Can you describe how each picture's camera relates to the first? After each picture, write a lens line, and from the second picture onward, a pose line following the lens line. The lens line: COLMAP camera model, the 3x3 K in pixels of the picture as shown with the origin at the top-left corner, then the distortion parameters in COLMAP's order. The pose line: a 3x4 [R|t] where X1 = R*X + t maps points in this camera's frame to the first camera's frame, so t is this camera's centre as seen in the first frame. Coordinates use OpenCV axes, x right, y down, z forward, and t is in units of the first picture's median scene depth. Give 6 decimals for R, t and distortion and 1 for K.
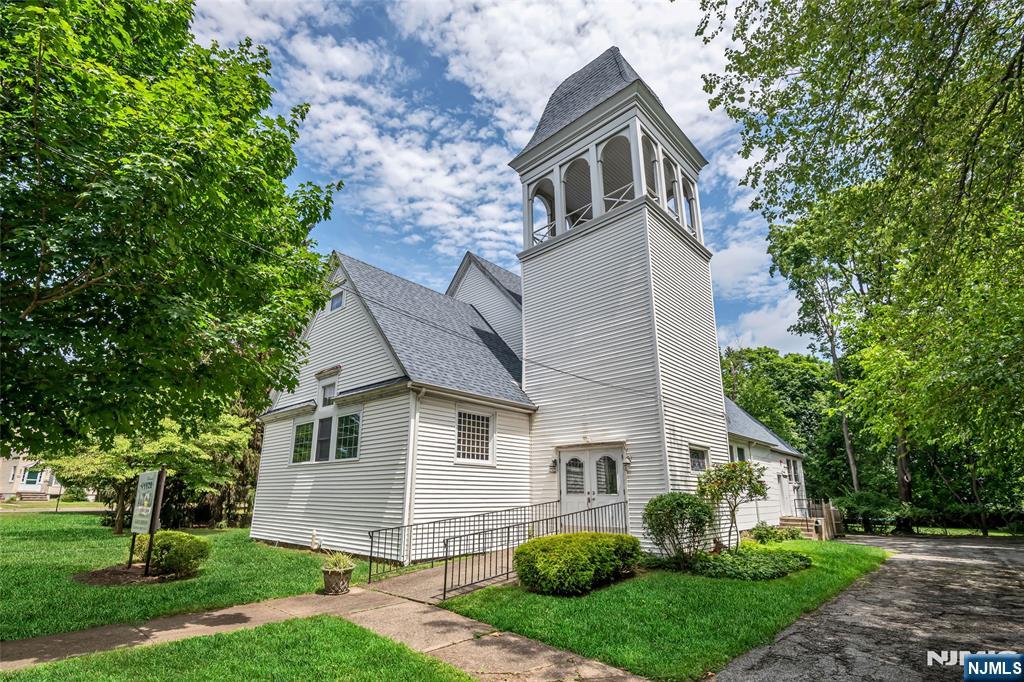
lens RADIAL K [[474.2, 0, 511.4], [0, 474.2, 357.9], [0, 0, 1]] dist [-0.035469, -0.000238]
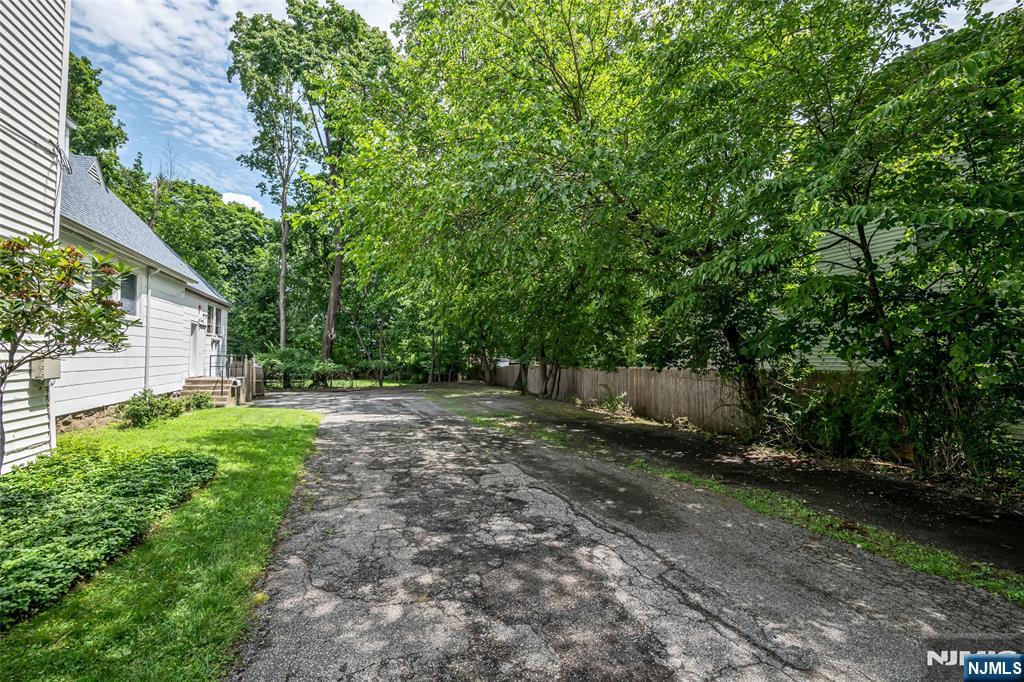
lens RADIAL K [[476.4, 0, 512.0], [0, 476.4, 341.0], [0, 0, 1]] dist [-0.001541, -0.000450]
pose [[0.468086, 0.009771, 0.883629, 0.102973], [-0.237646, 0.964493, 0.115224, 0.050671], [-0.851128, -0.263926, 0.453788, 0.159894]]
